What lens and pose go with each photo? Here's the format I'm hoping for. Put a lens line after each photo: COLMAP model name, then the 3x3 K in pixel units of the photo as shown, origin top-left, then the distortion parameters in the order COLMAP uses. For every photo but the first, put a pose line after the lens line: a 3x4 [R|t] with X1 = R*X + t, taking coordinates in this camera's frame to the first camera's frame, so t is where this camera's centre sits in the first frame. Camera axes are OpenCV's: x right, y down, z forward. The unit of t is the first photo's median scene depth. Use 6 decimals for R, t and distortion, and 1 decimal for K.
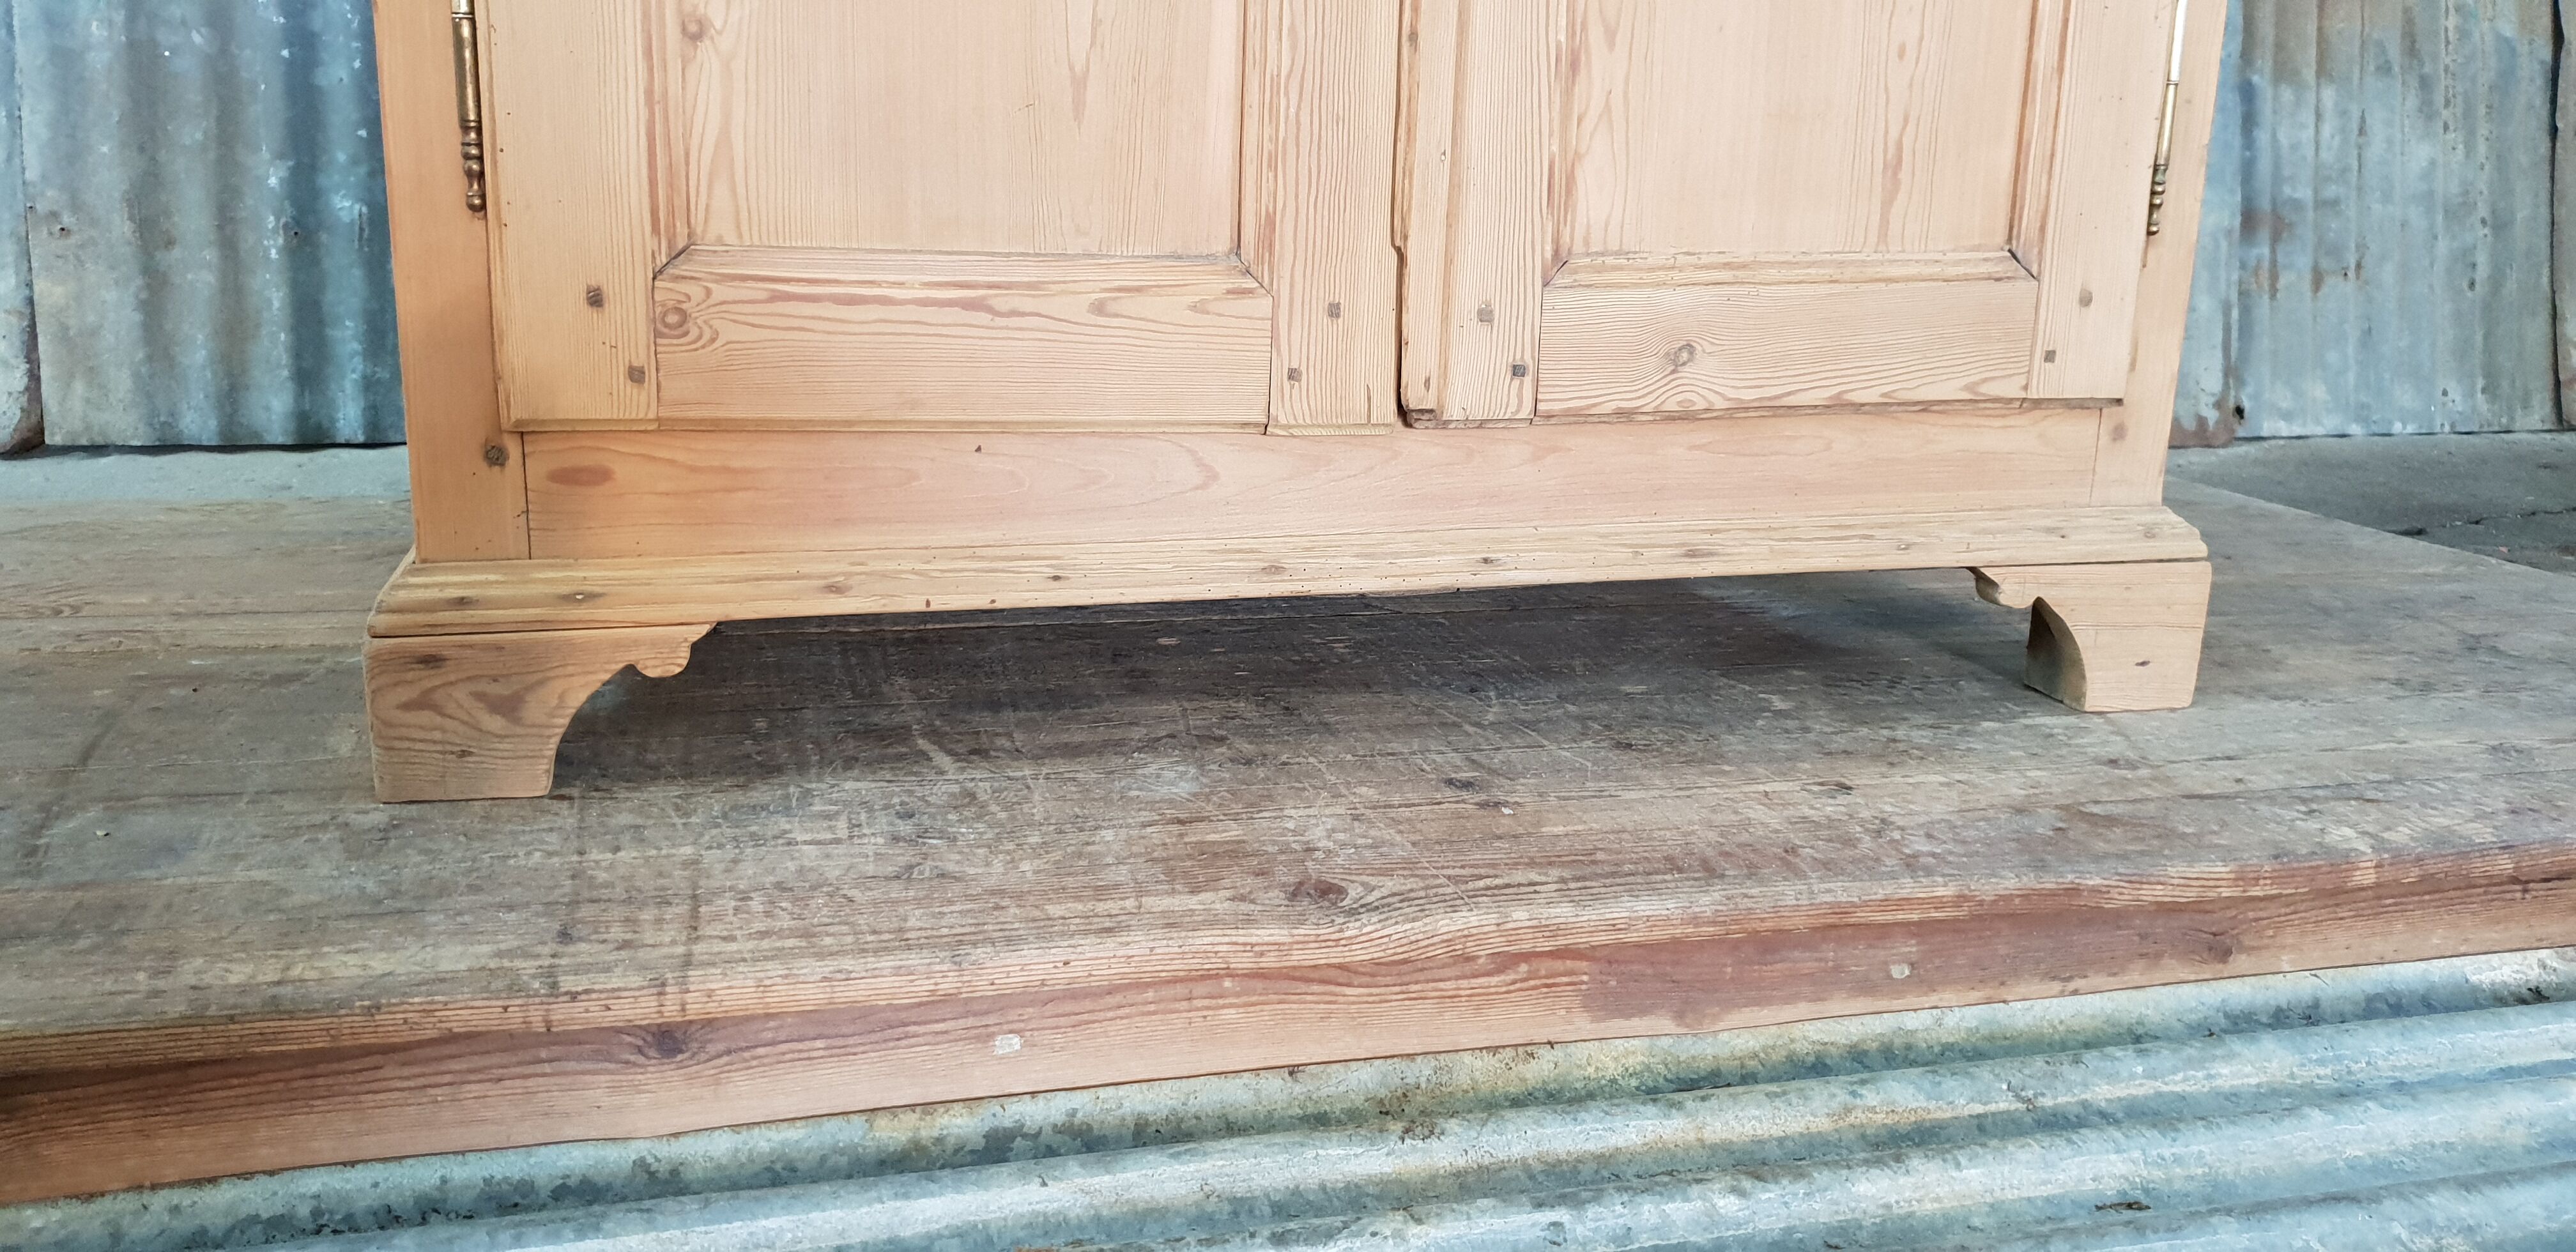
lens RADIAL K [[2013.0, 0, 1274.2], [0, 2013.0, 615.7], [0, 0, 1]] dist [0.009356, 0.009498]
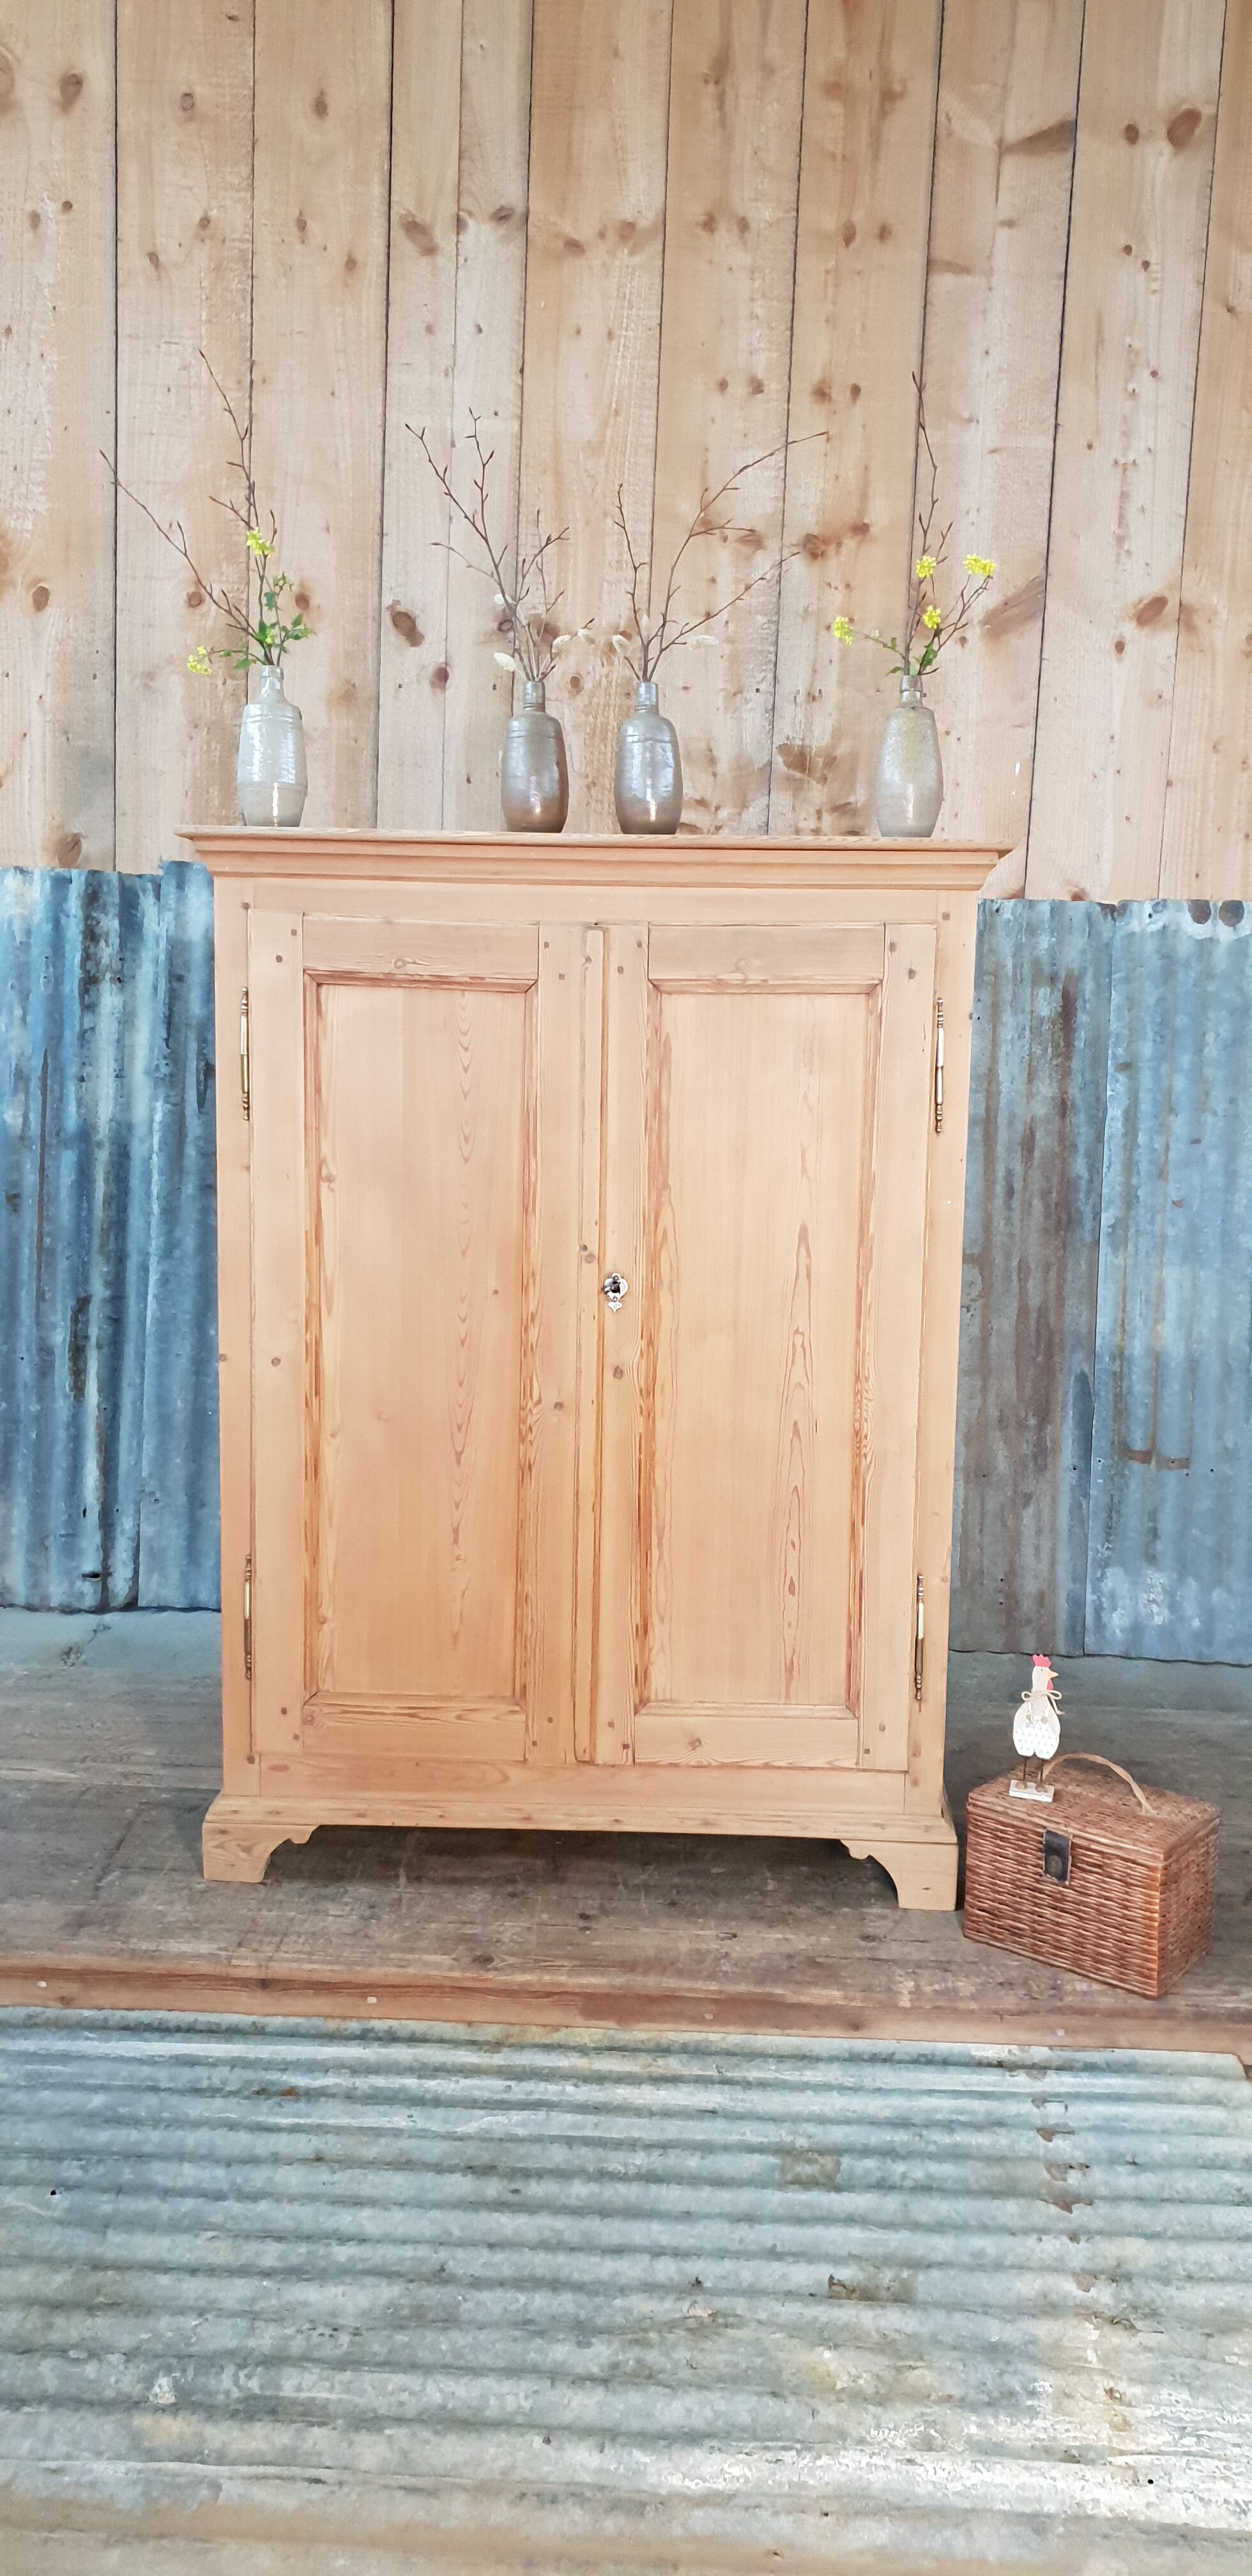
lens RADIAL K [[2013.0, 0, 675.0], [0, 2013.0, 1285.1], [0, 0, 1]] dist [0.009356, 0.009498]
pose [[0.953075, 0.035825, -0.300606, 1.021403], [-0.066077, 0.993649, -0.091080, -0.527473], [0.295434, 0.106669, 0.949390, -1.607410]]
